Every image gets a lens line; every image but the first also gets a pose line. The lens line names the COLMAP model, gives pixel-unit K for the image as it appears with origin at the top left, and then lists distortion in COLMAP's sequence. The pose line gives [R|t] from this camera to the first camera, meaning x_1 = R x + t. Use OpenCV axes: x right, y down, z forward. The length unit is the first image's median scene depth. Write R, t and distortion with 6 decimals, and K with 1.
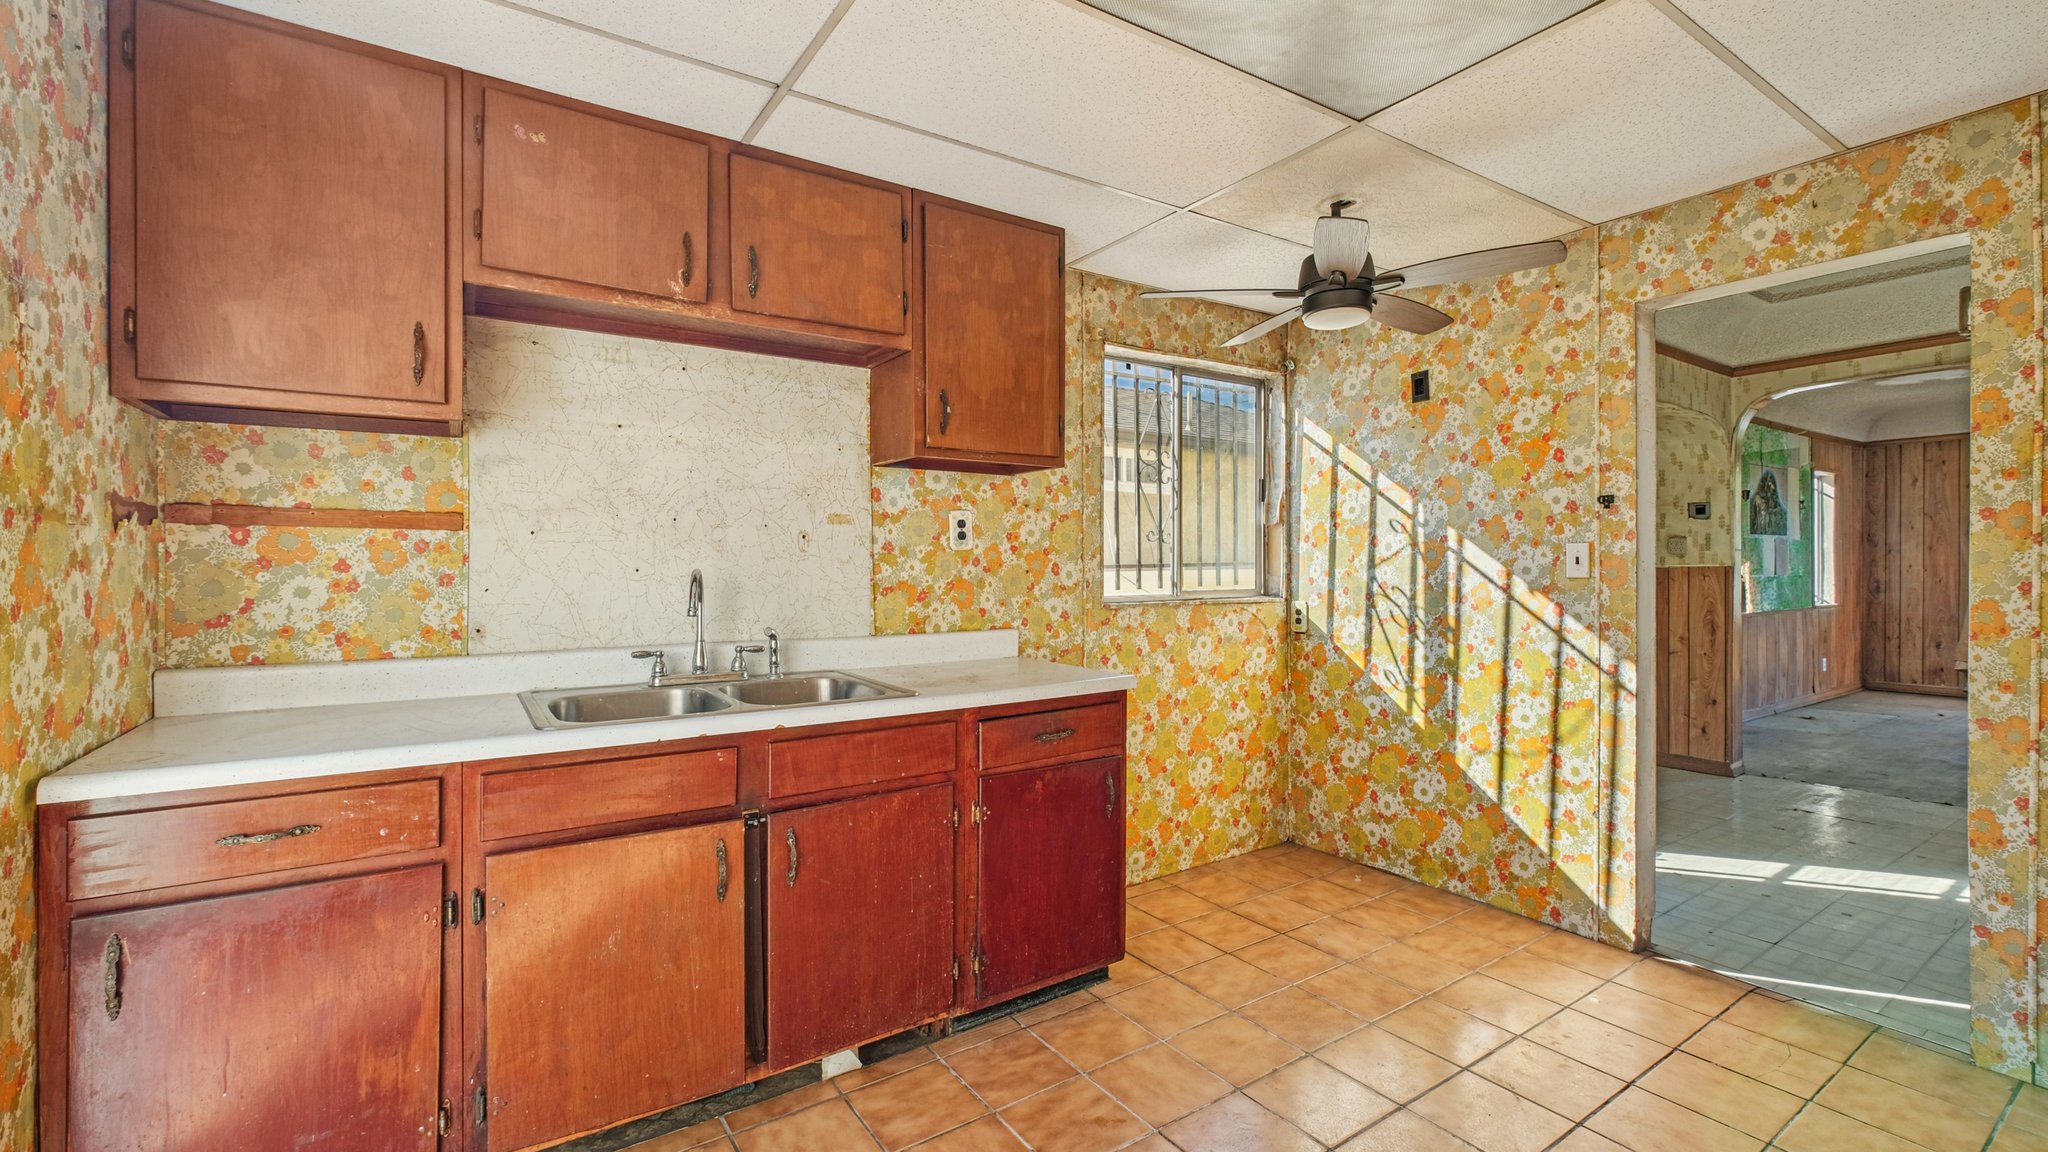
lens RADIAL K [[877.1, 0, 1031.9], [0, 877.1, 561.9], [0, 0, 1]] dist [0.001401, -0.000702]
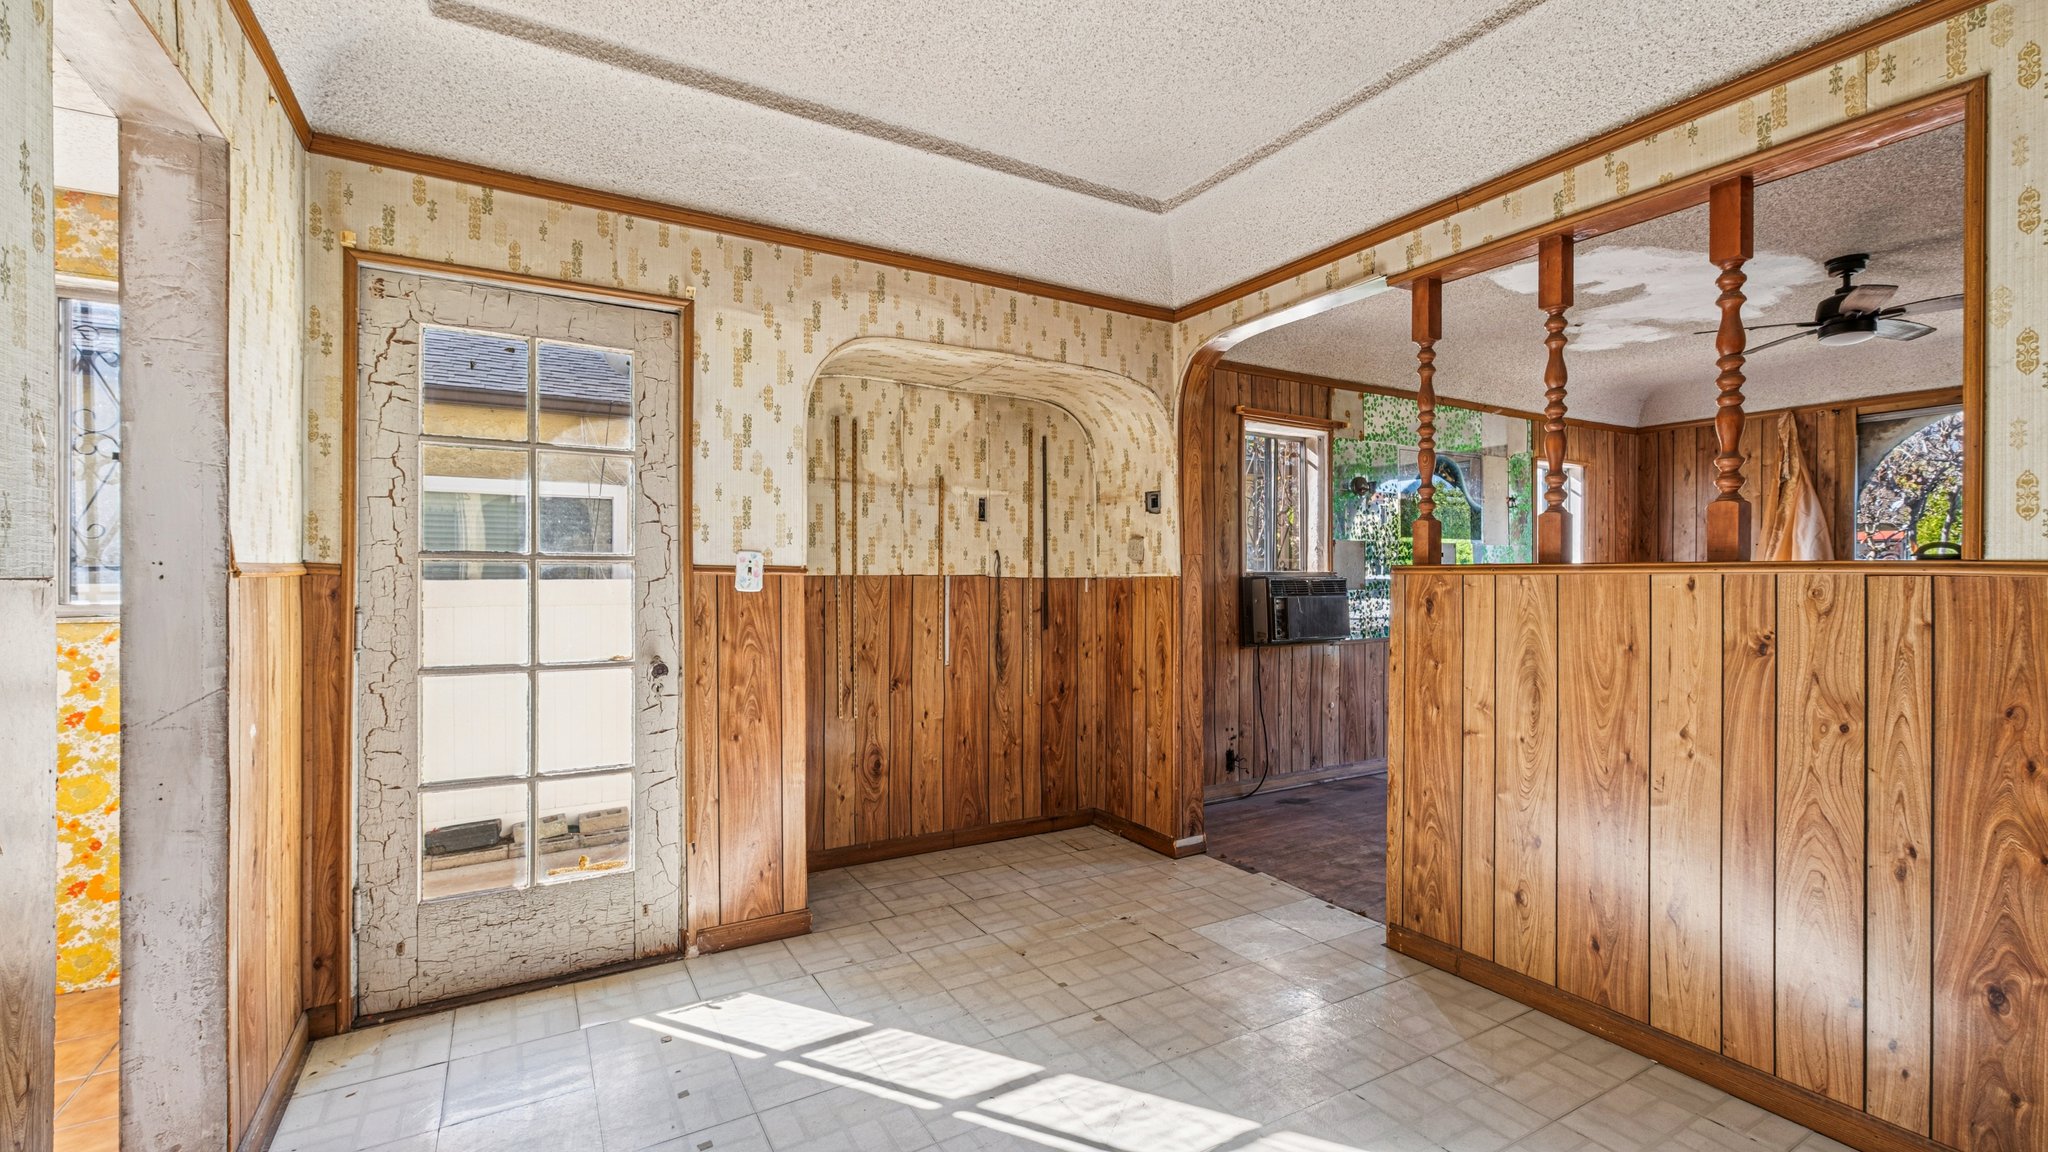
lens RADIAL K [[877.1, 0, 1028.2], [0, 877.1, 576.0], [0, 0, 1]] dist [0.001401, -0.000702]
pose [[0.998025, 0.007658, -0.062347, 1.233344], [-0.007298, 0.999955, 0.006005, 0.002050], [0.062390, -0.005538, 0.998036, 0.424712]]
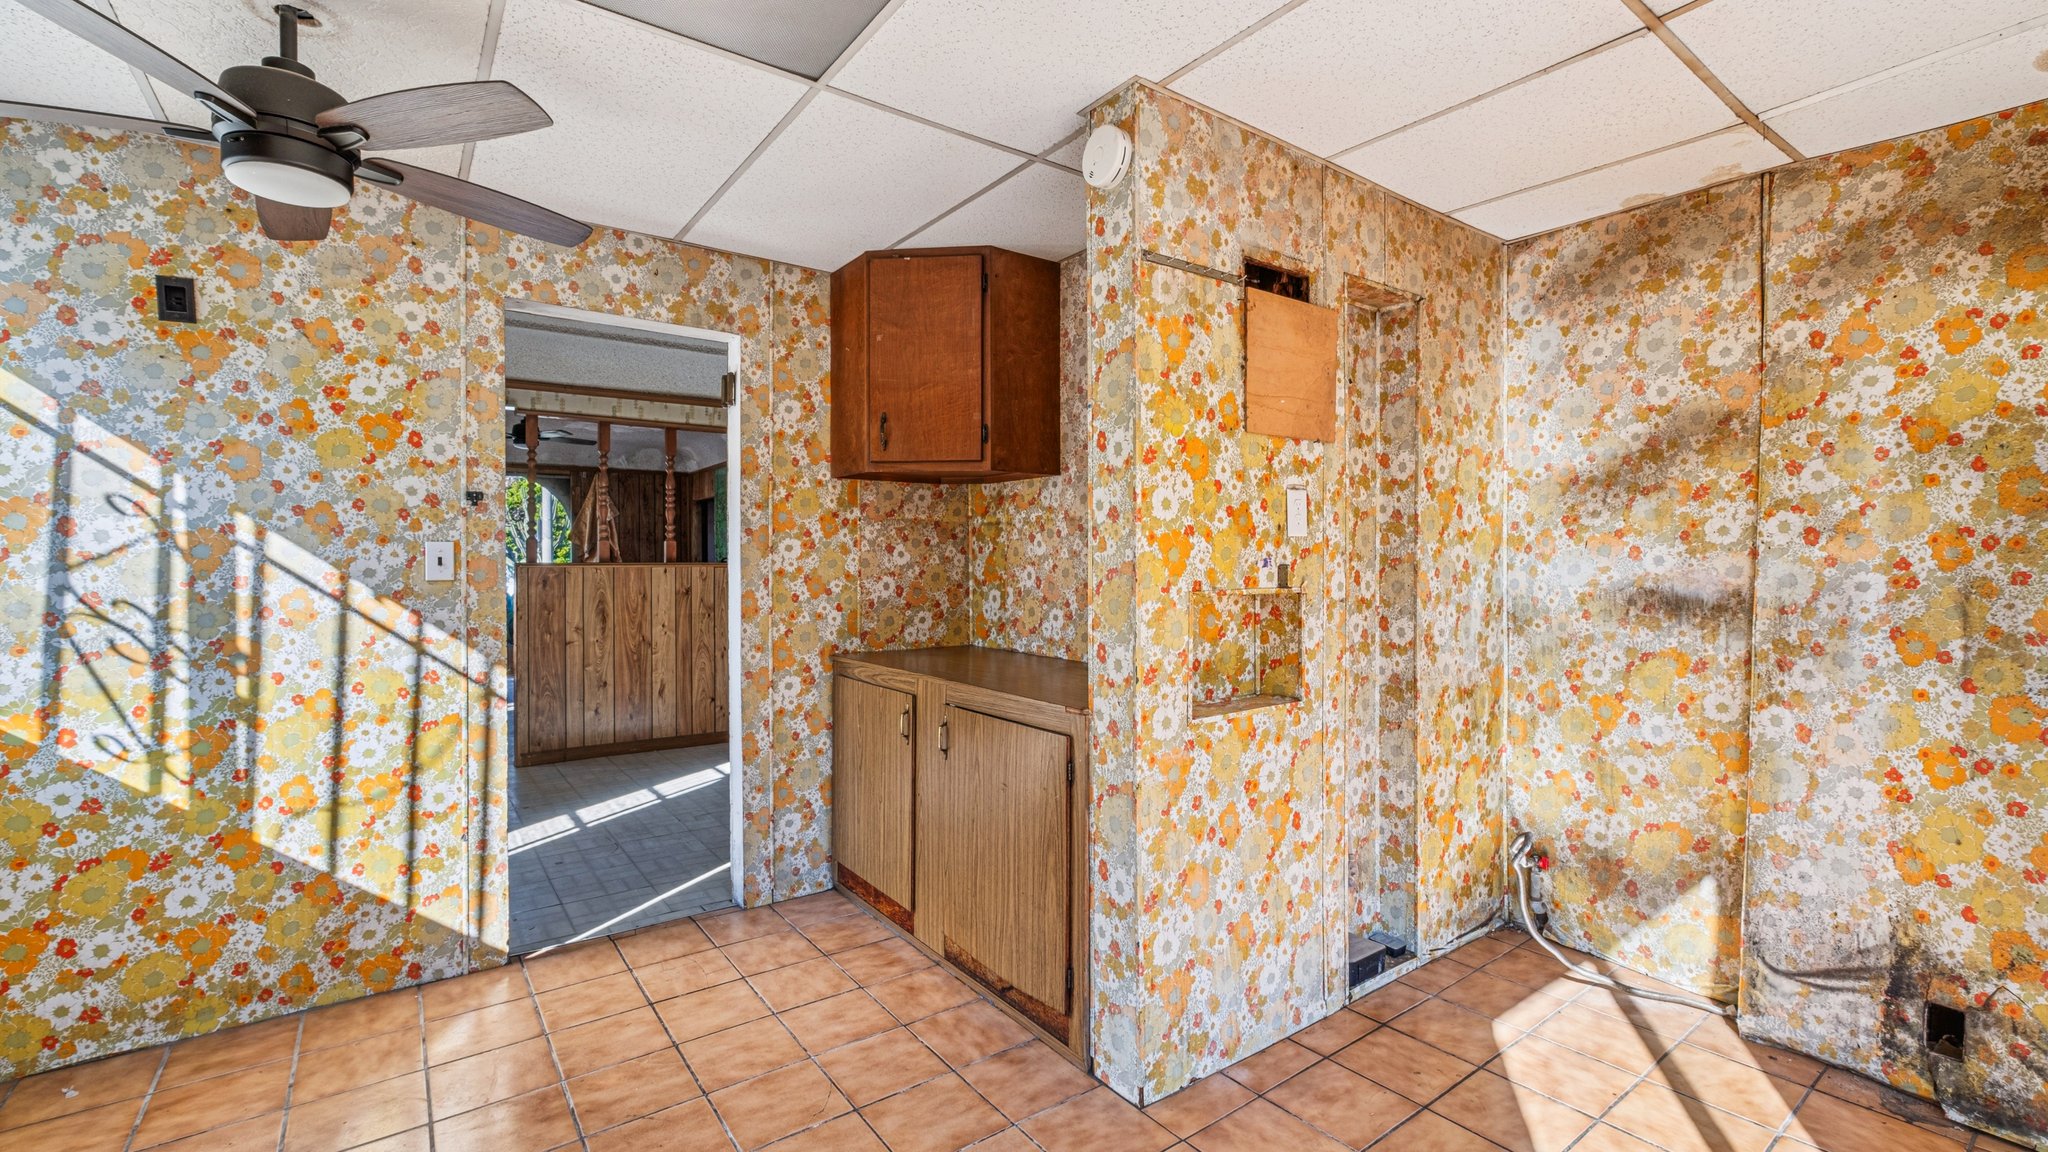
lens RADIAL K [[877.1, 0, 1039.6], [0, 877.1, 571.7], [0, 0, 1]] dist [0.001401, -0.000702]
pose [[-0.052557, -0.001571, 0.998617, -0.301496], [-0.001581, 0.999998, 0.001490, 0.006742], [-0.998617, -0.001500, -0.052559, 0.438916]]
